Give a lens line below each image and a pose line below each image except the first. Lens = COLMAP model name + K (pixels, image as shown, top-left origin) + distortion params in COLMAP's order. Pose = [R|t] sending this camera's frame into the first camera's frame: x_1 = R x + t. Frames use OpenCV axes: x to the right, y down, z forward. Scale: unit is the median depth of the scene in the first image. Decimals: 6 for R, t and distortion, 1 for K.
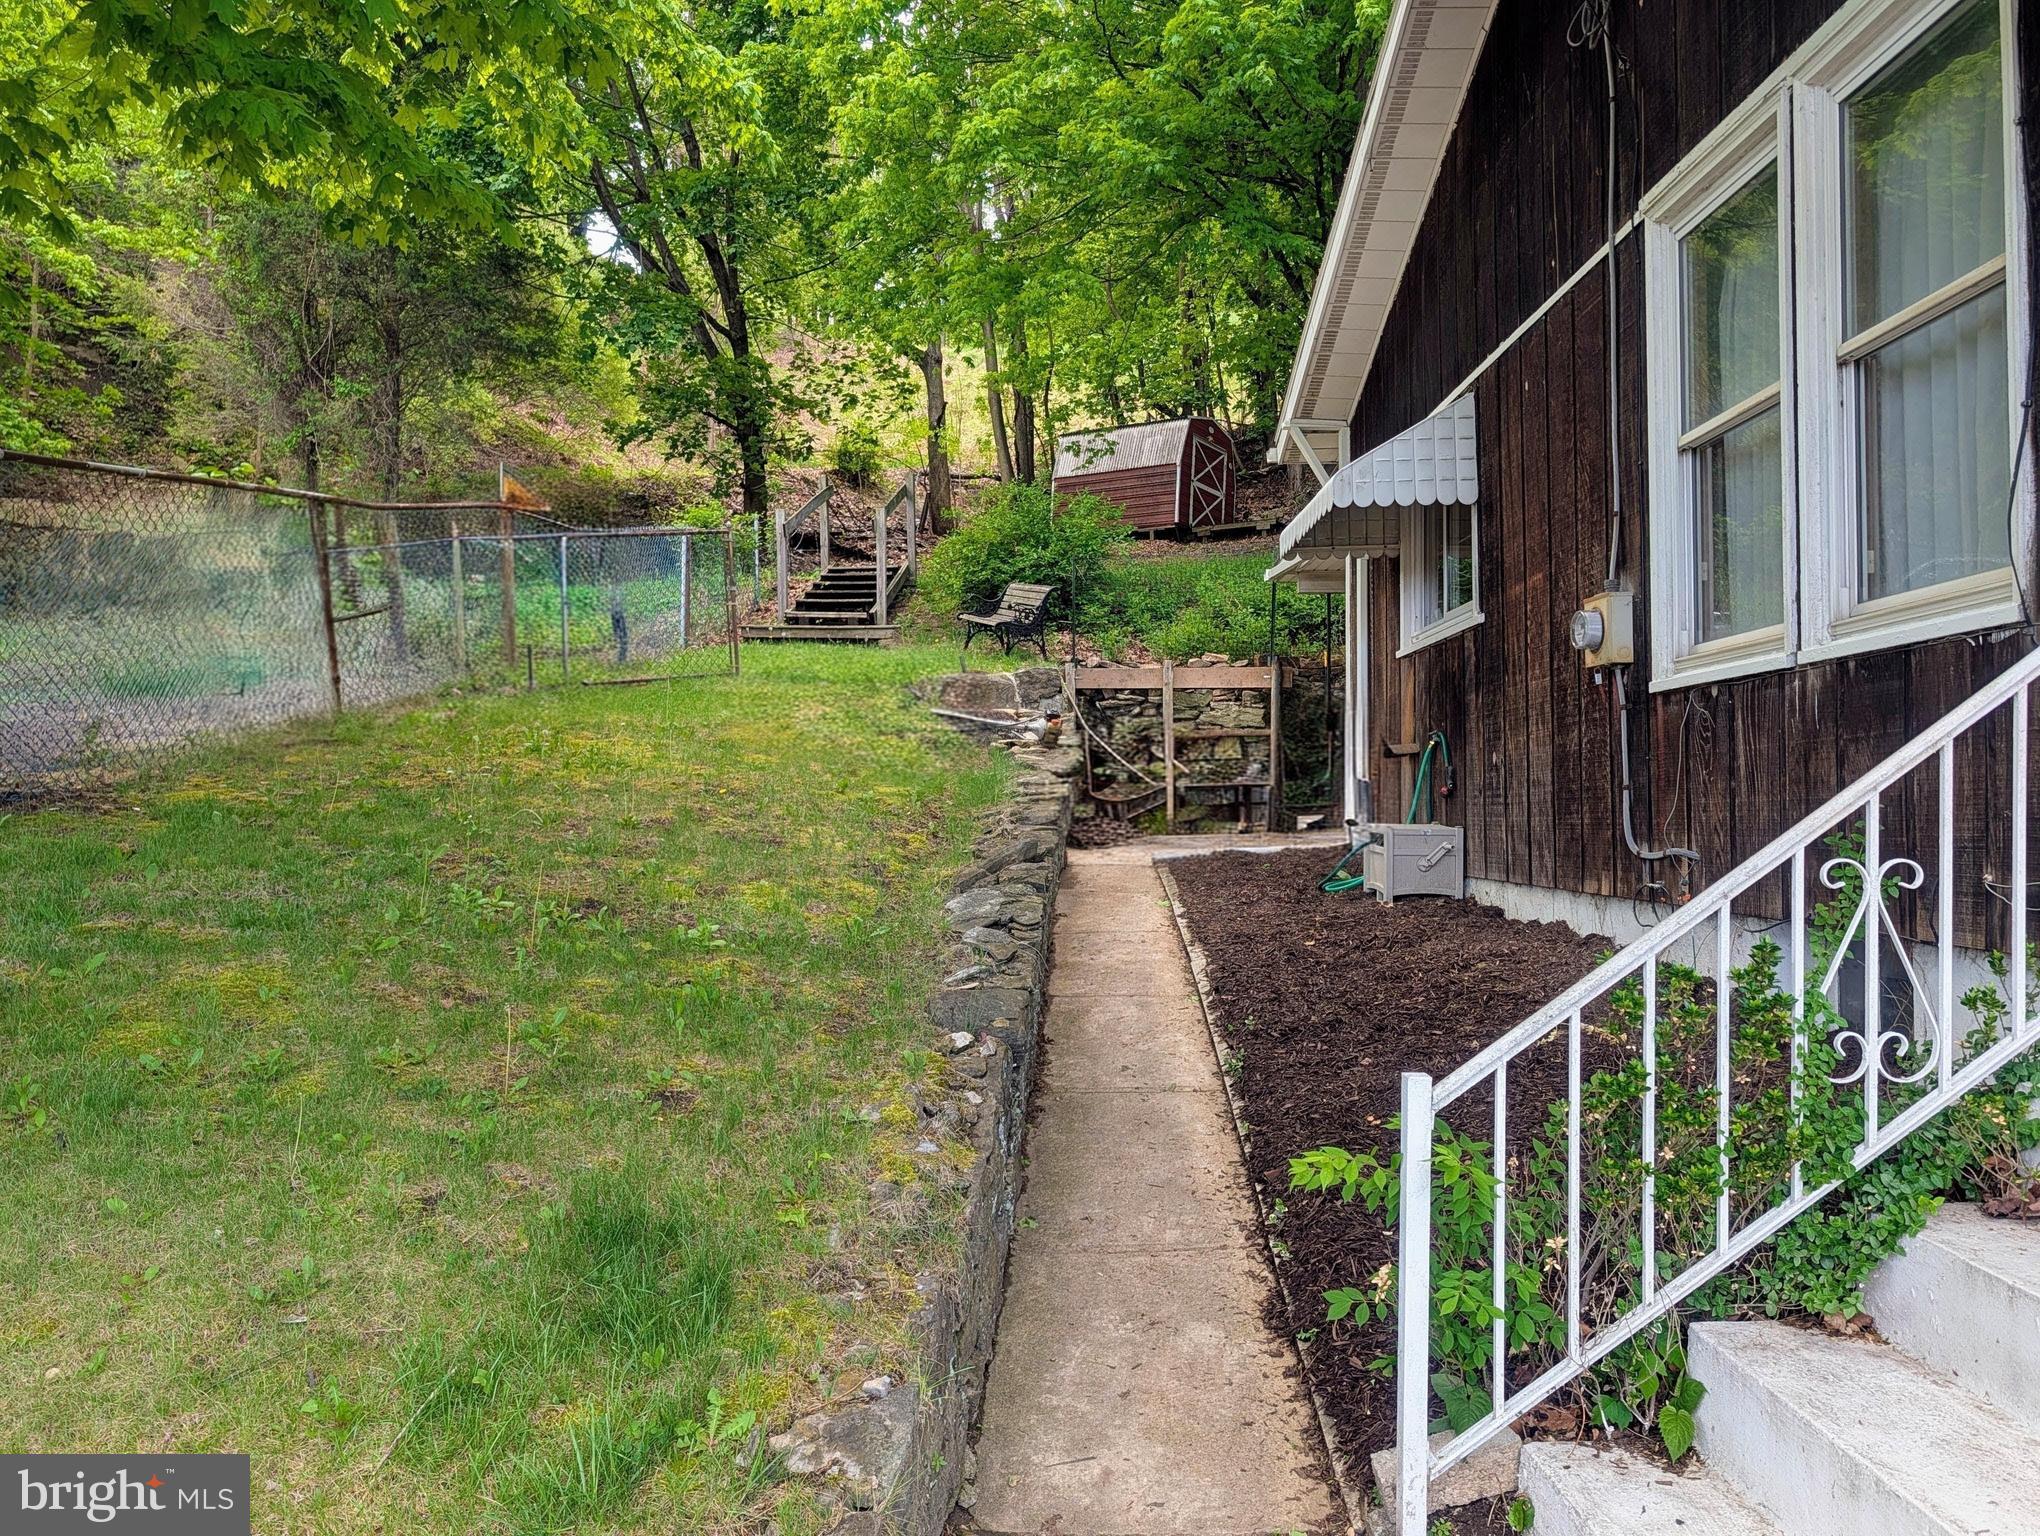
lens RADIAL K [[1449.7, 0, 1035.1], [0, 1449.7, 768.0], [0, 0, 1]] dist [0.007873, 0.000025]
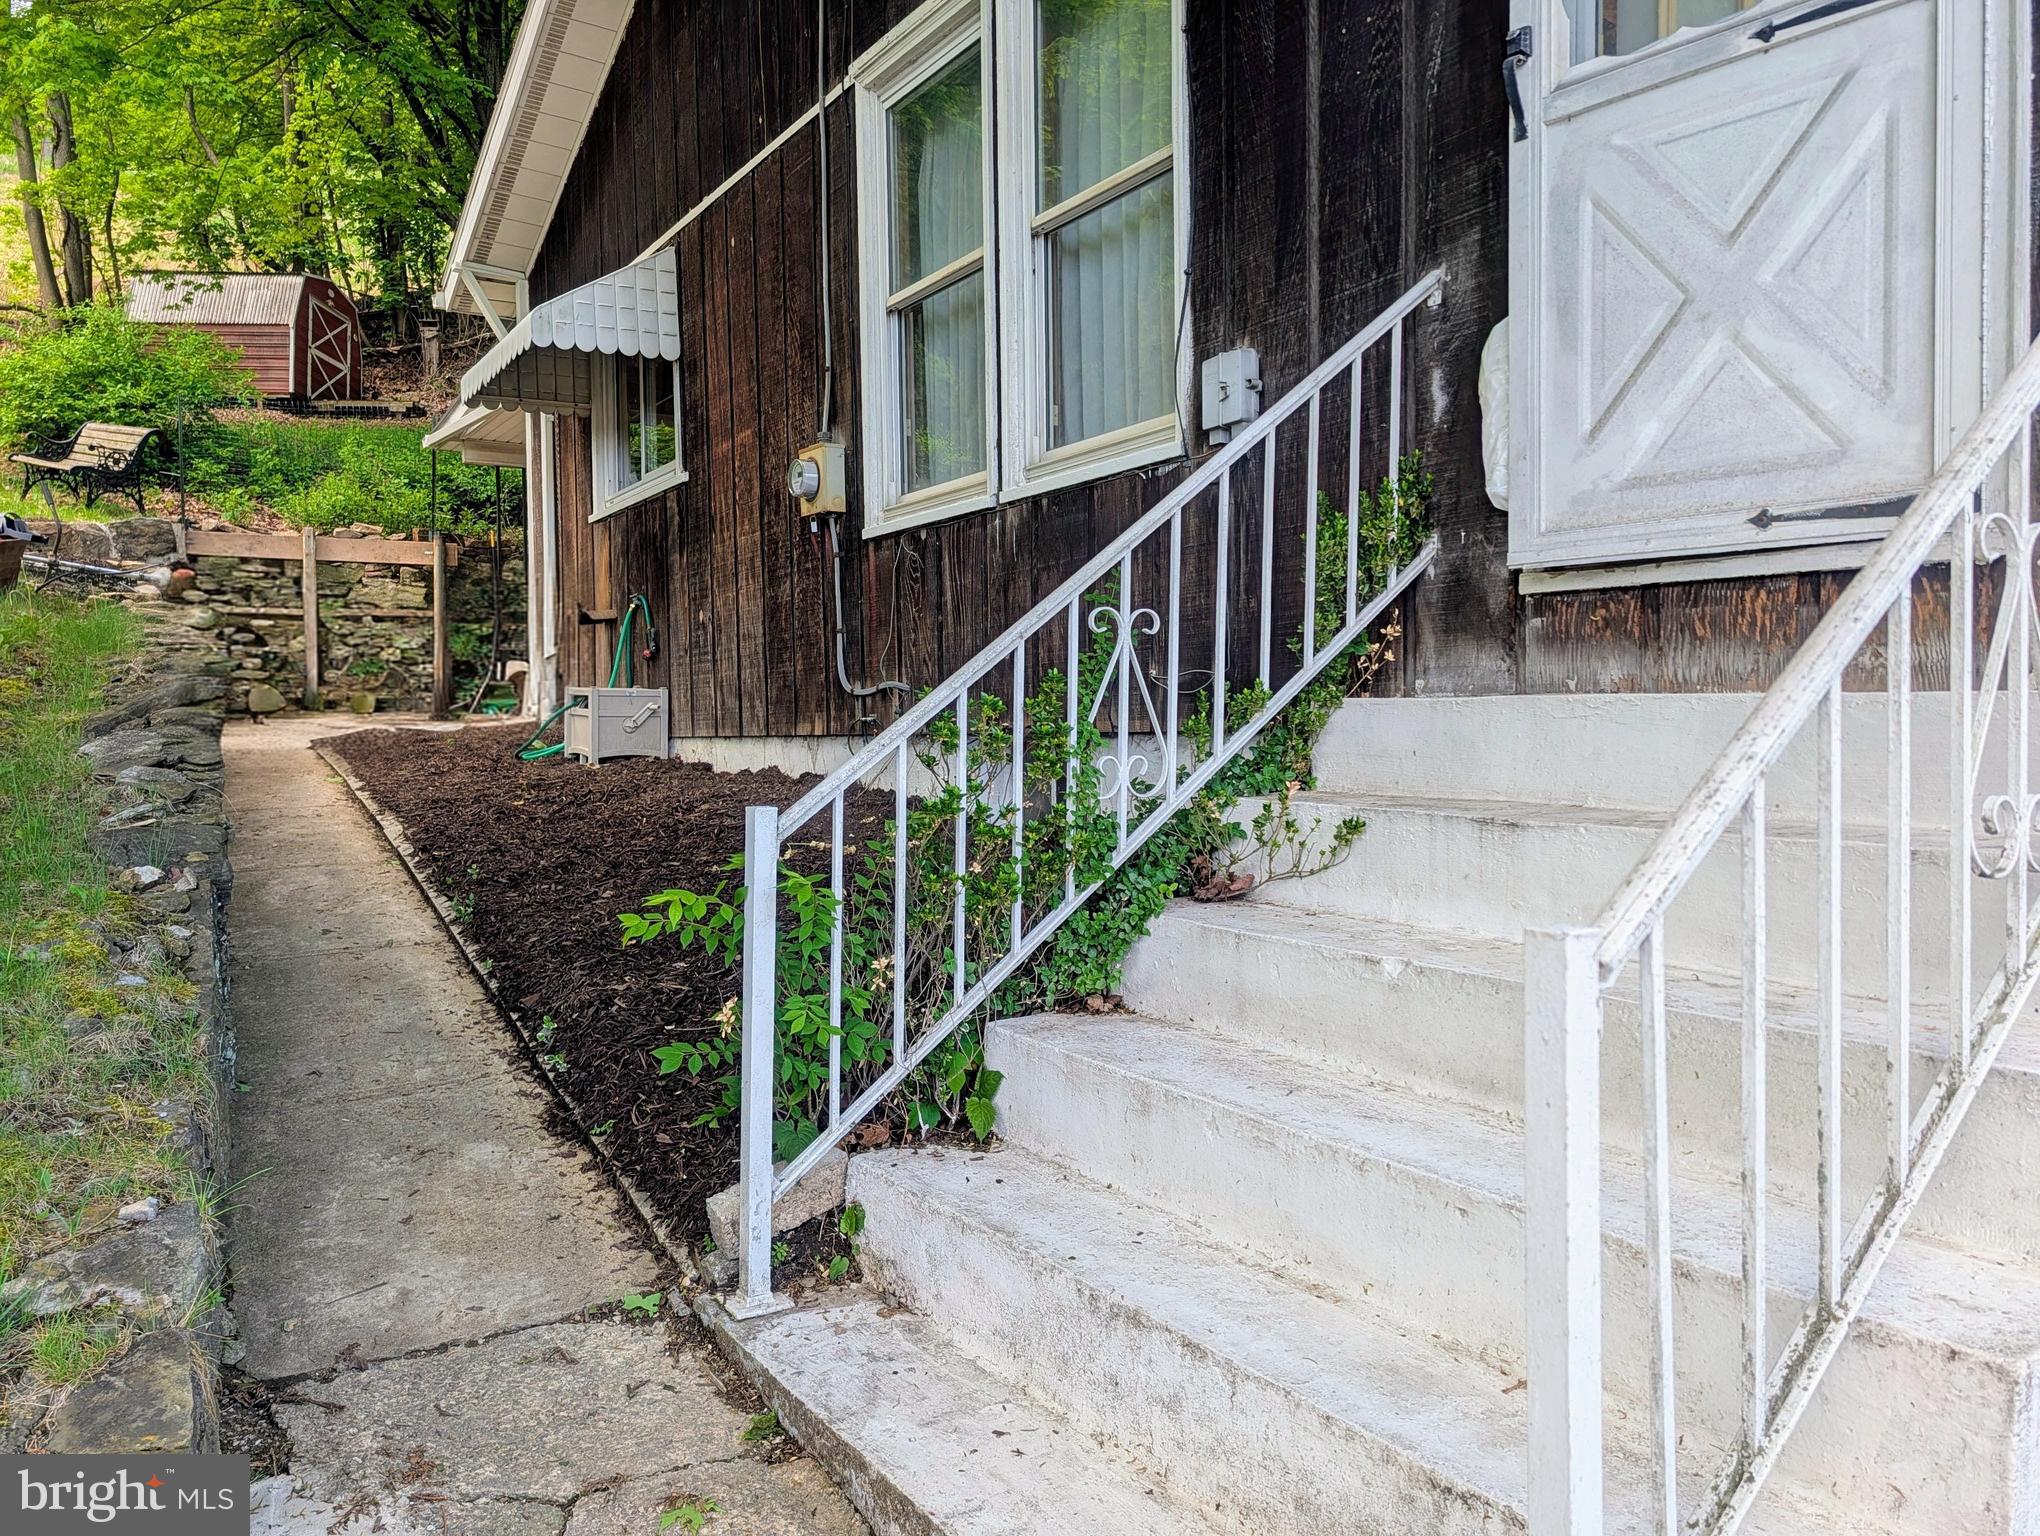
lens RADIAL K [[1440.2, 0, 1020.0], [0, 1440.2, 768.0], [0, 0, 1]] dist [0.042545, -0.037754]
pose [[0.842901, -0.024842, 0.537496, -0.057852], [-0.003930, 0.998623, 0.052317, 0.062734], [-0.538055, -0.046210, 0.841642, 0.030791]]
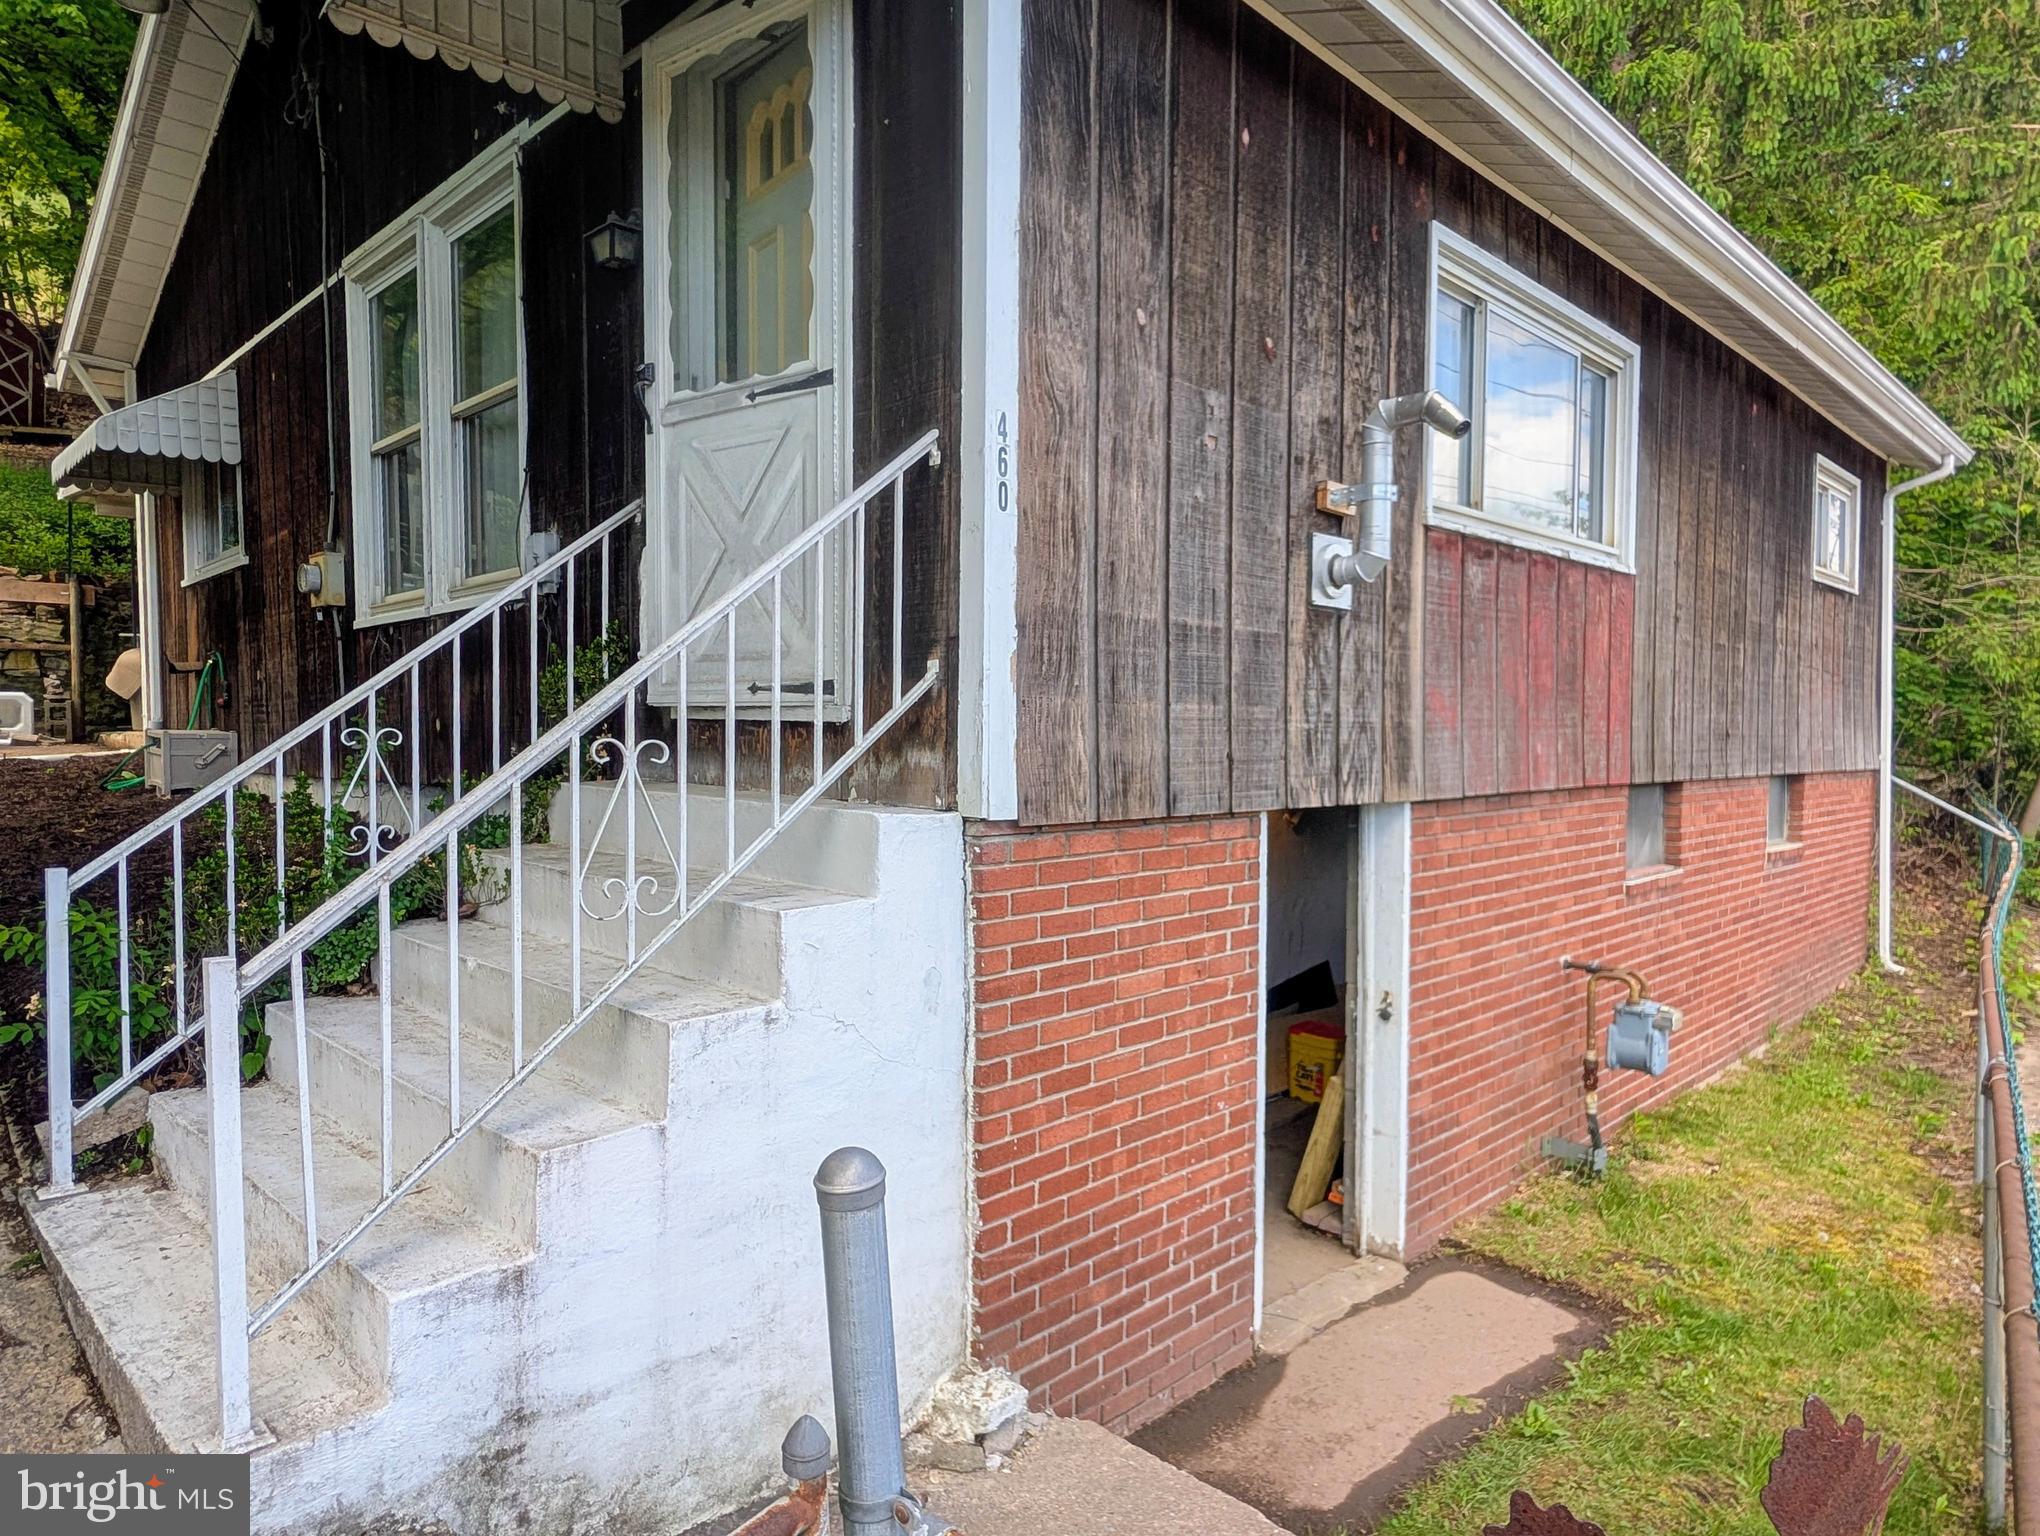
lens RADIAL K [[1258.7, 0, 998.7], [0, 1258.7, 795.0], [0, 0, 1]] dist [0.003824, 0.001650]
pose [[0.719689, -0.034059, 0.693461, 0.027611], [-0.020264, 0.997340, 0.070014, 0.009765], [-0.694001, -0.064440, 0.717084, -0.304600]]
